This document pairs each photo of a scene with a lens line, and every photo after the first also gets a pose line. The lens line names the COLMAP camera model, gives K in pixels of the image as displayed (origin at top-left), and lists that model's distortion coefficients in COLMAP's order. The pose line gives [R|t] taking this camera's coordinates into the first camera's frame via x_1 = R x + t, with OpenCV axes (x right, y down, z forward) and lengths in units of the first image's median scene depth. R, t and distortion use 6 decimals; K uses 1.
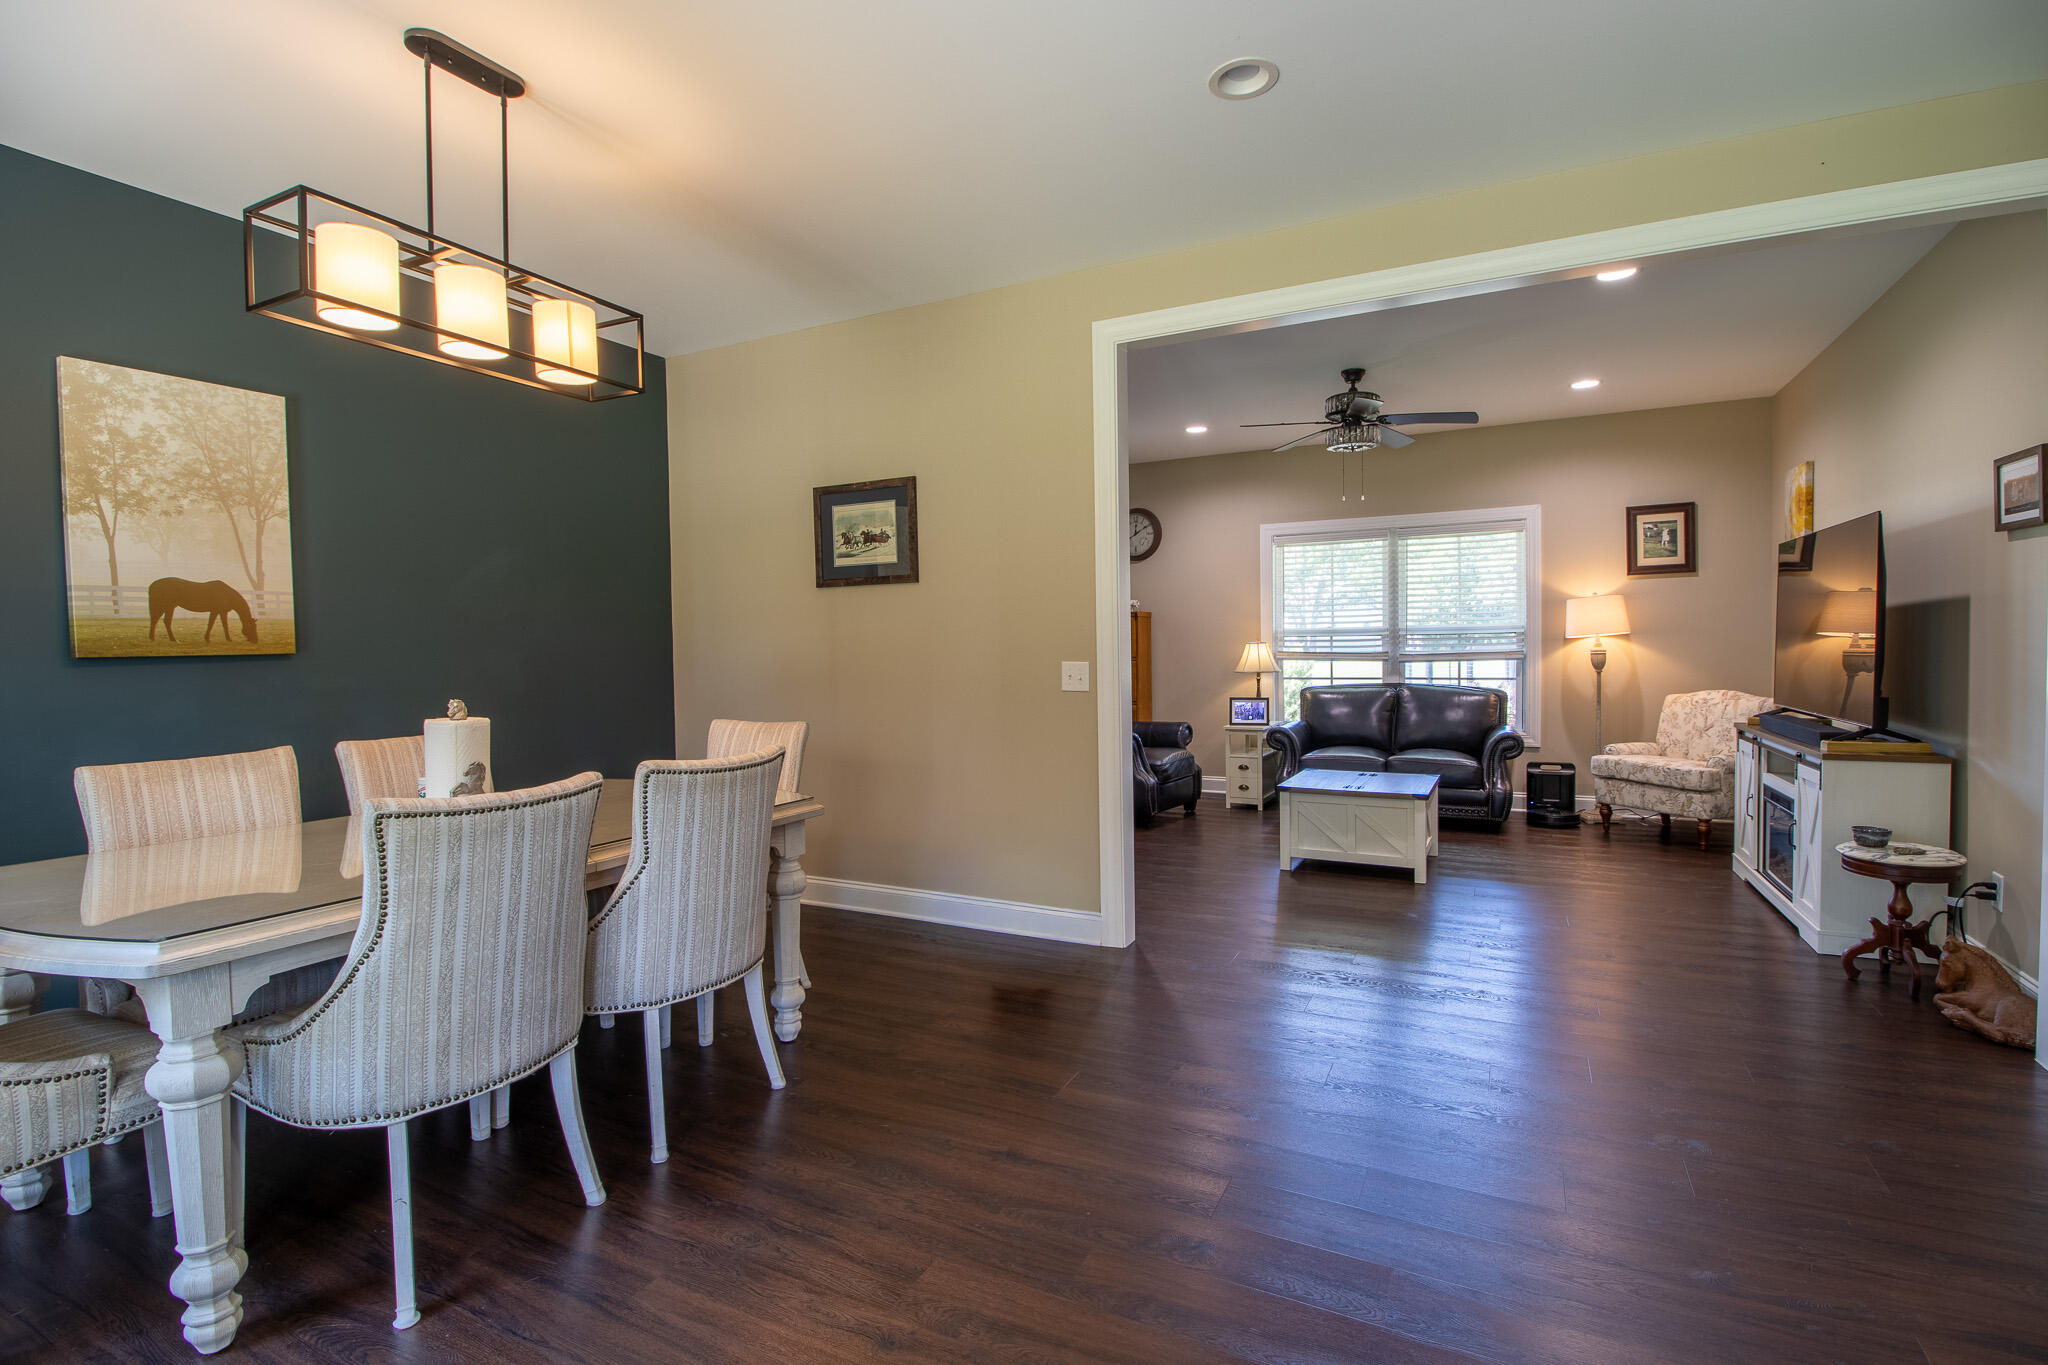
lens RADIAL K [[946.0, 0, 1028.5], [0, 946.0, 670.3], [0, 0, 1]] dist [-0.000589, -0.006448]
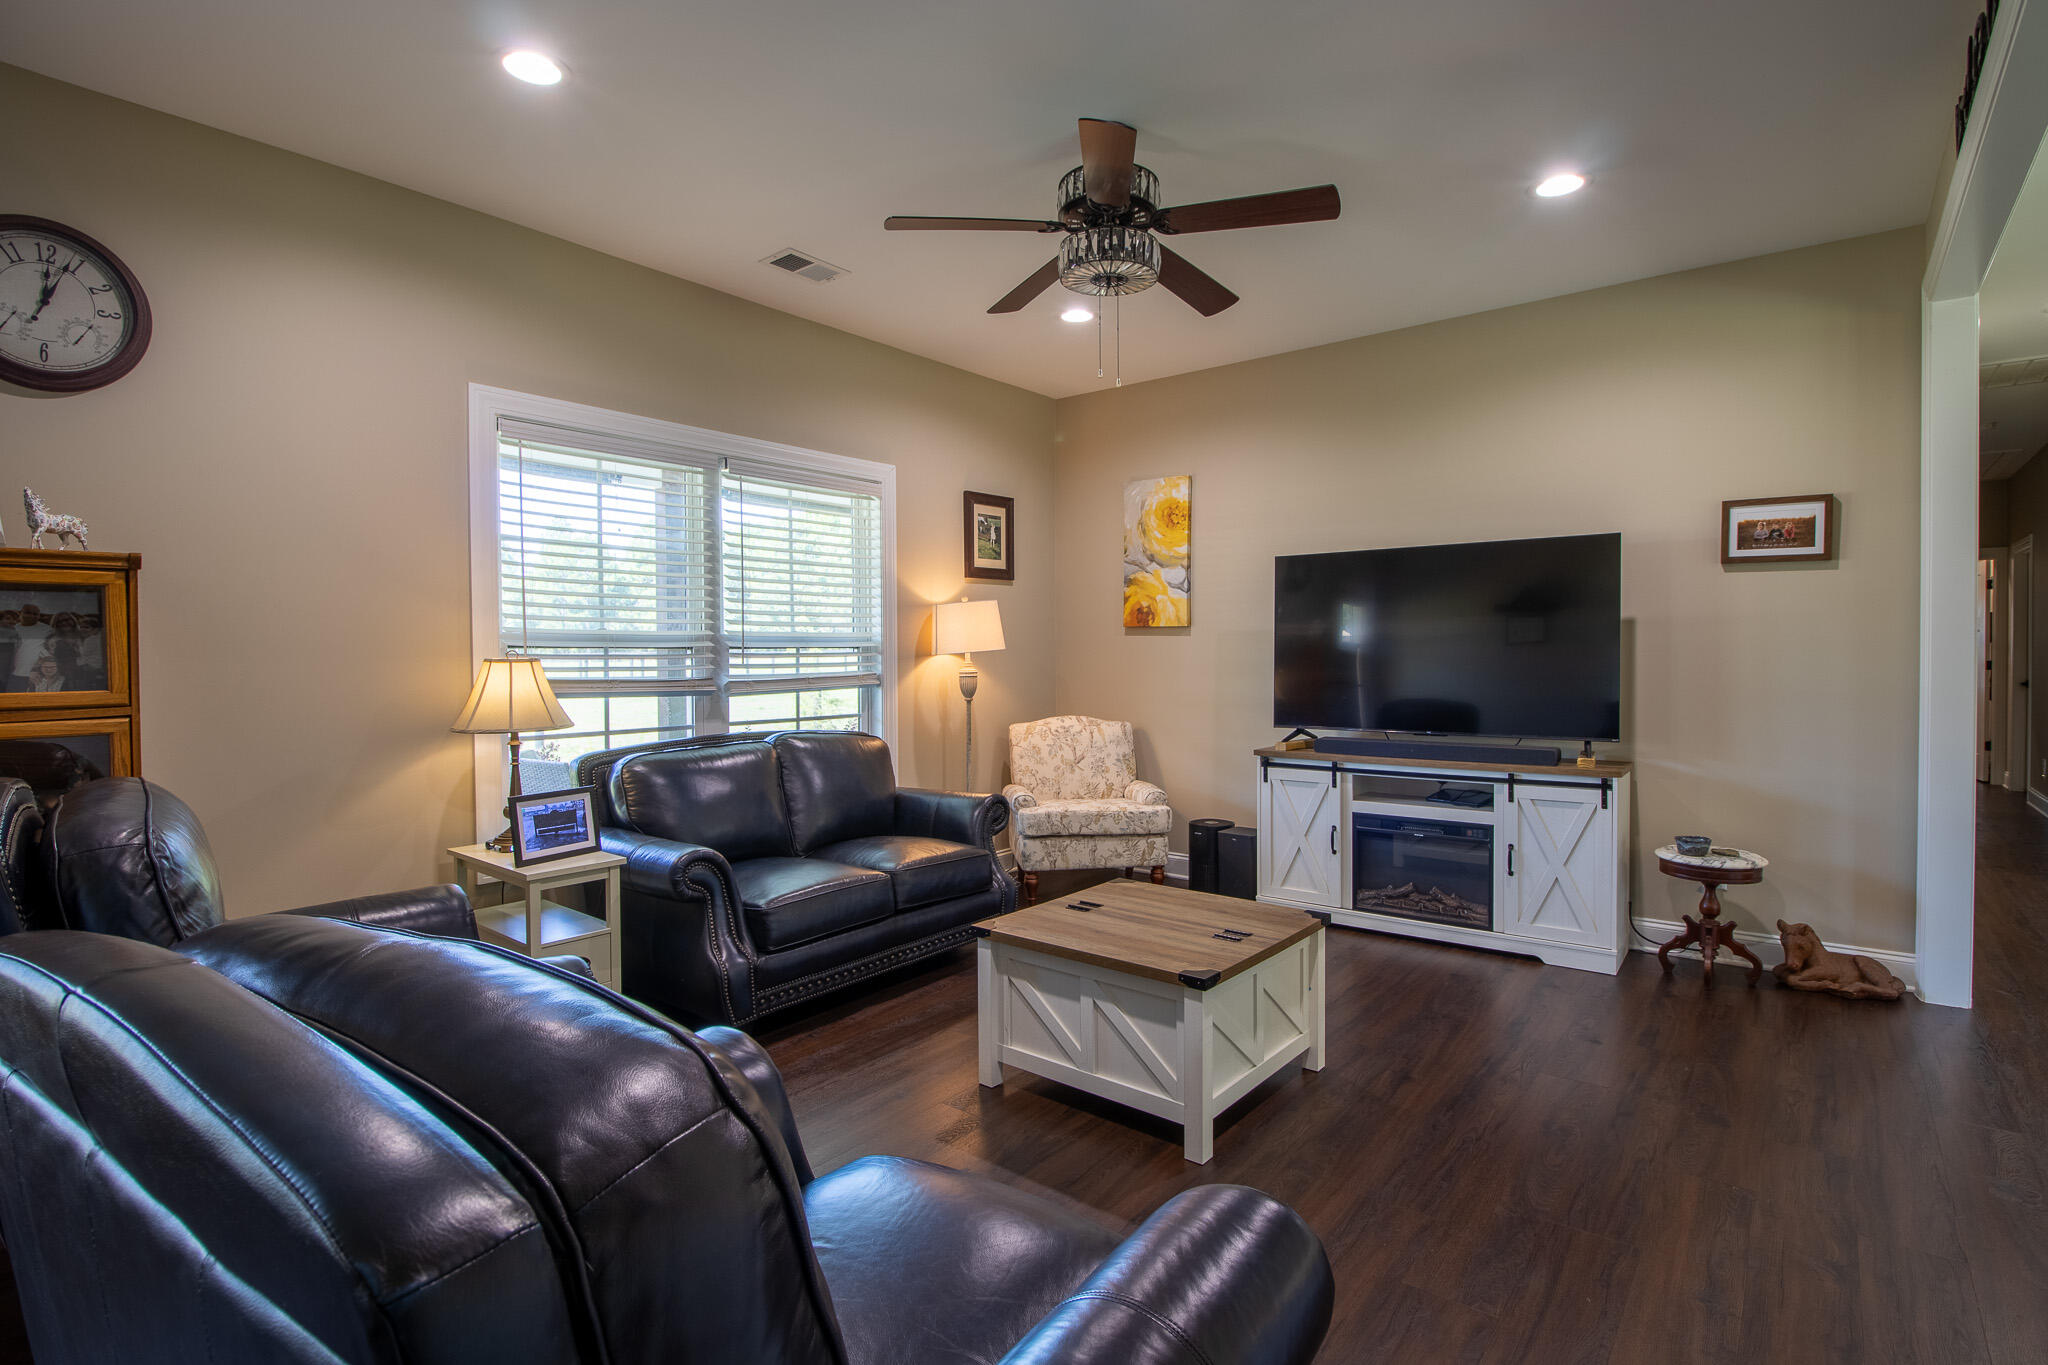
lens RADIAL K [[987.0, 0, 1029.3], [0, 987.0, 674.6], [0, 0, 1]] dist [-0.004833, -0.003054]
pose [[0.195977, -0.007711, 0.980578, -0.172220], [0.030499, 0.999533, 0.001764, -0.019621], [-0.980134, 0.029561, 0.196121, 0.819698]]
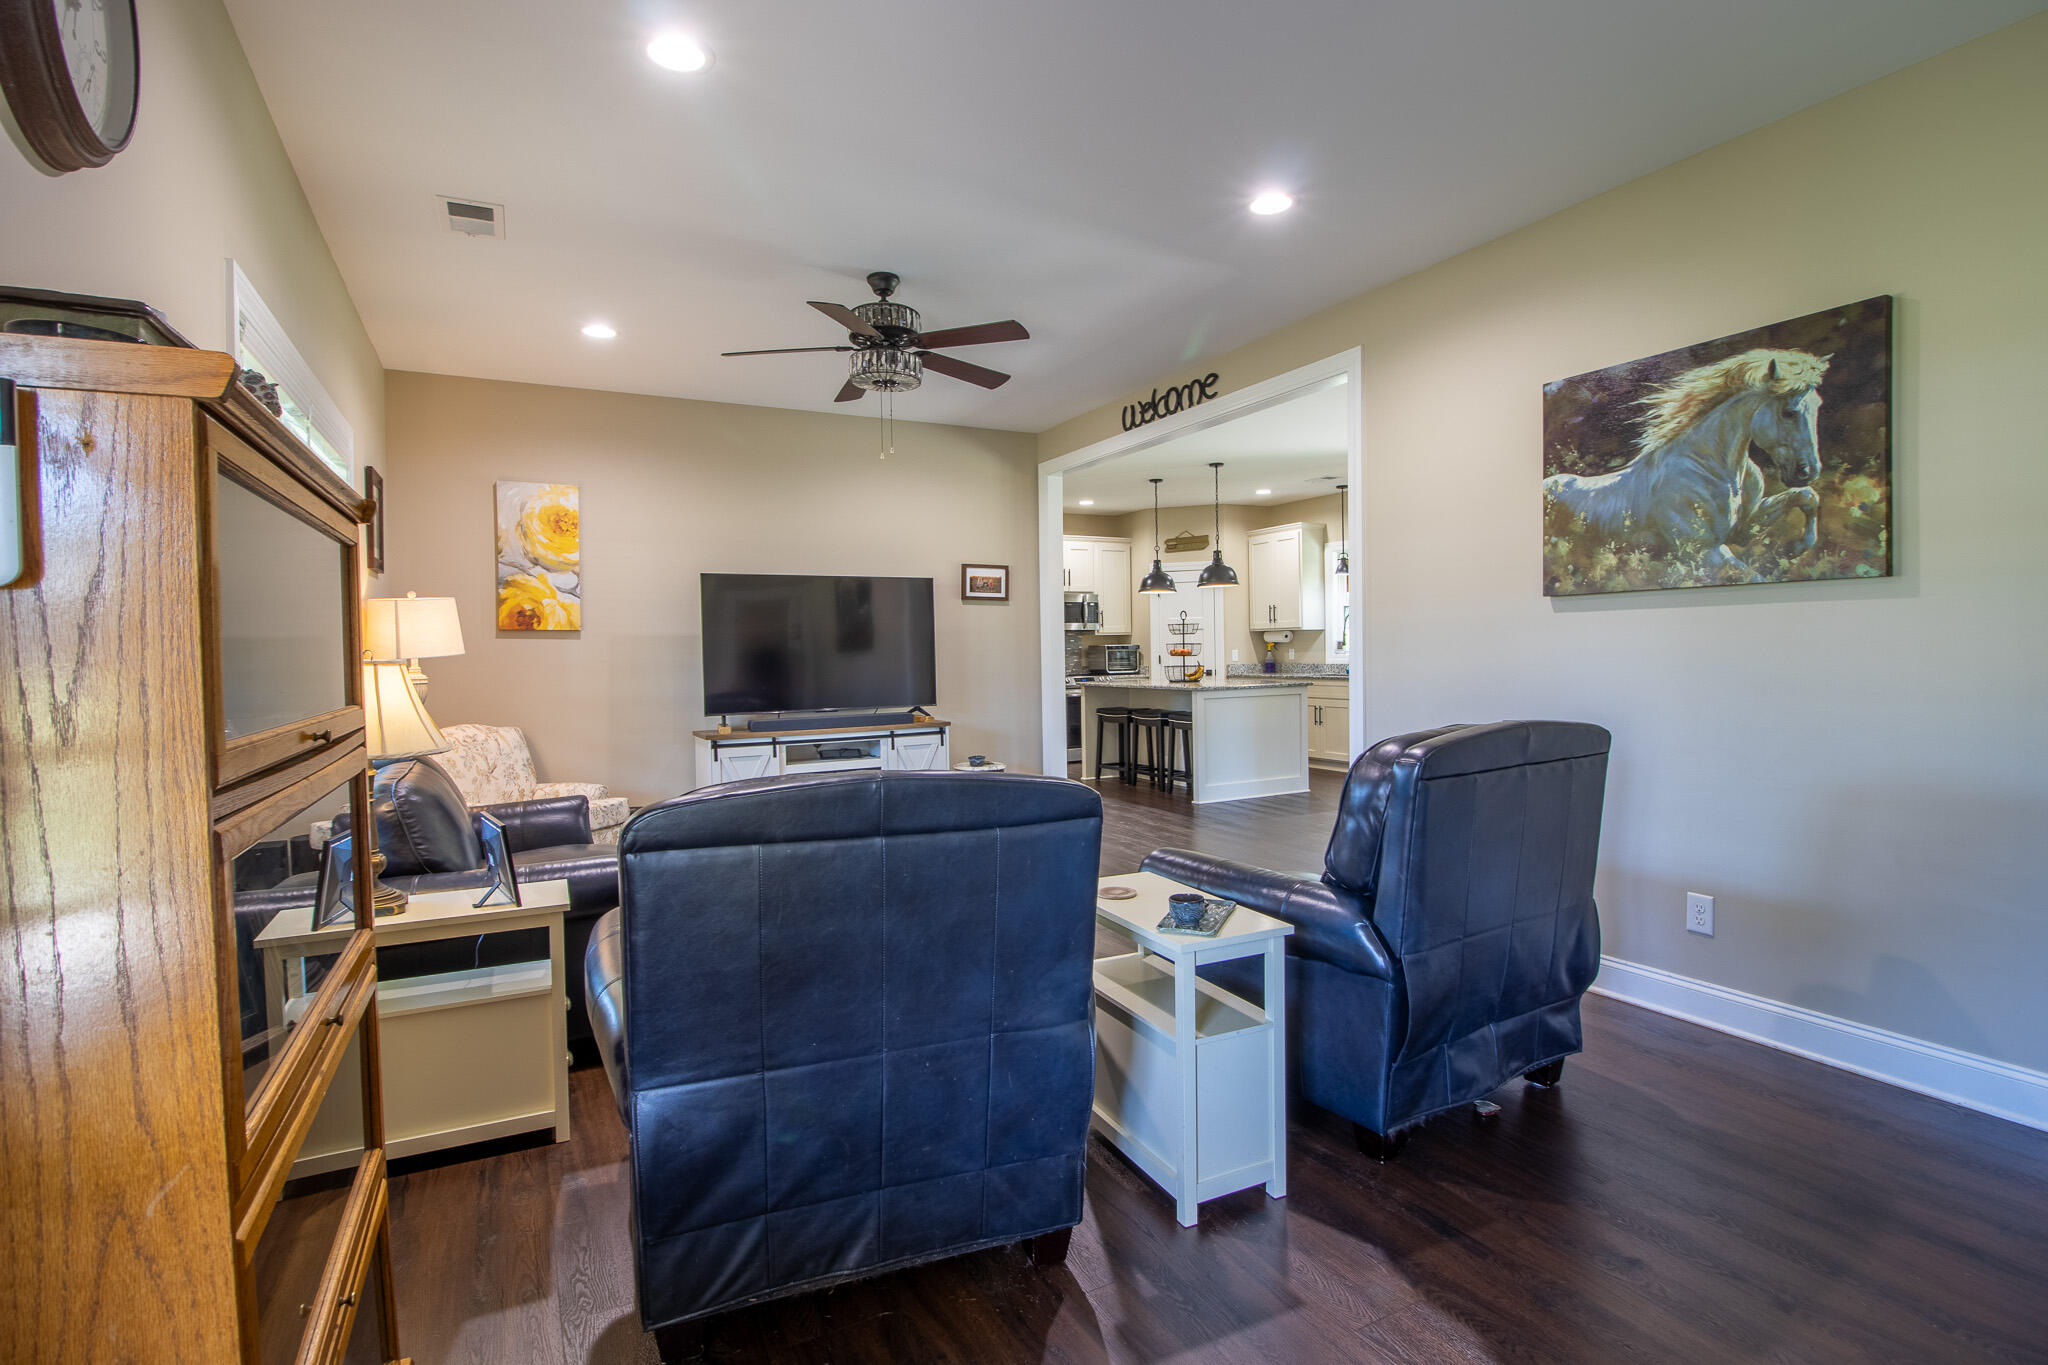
lens RADIAL K [[987.0, 0, 1035.7], [0, 987.0, 674.8], [0, 0, 1]] dist [-0.004833, -0.003054]
pose [[-0.824586, 0.013439, 0.565577, -0.153417], [0.044582, 0.998153, 0.041280, -0.034044], [-0.563977, 0.059253, -0.823662, 1.363907]]
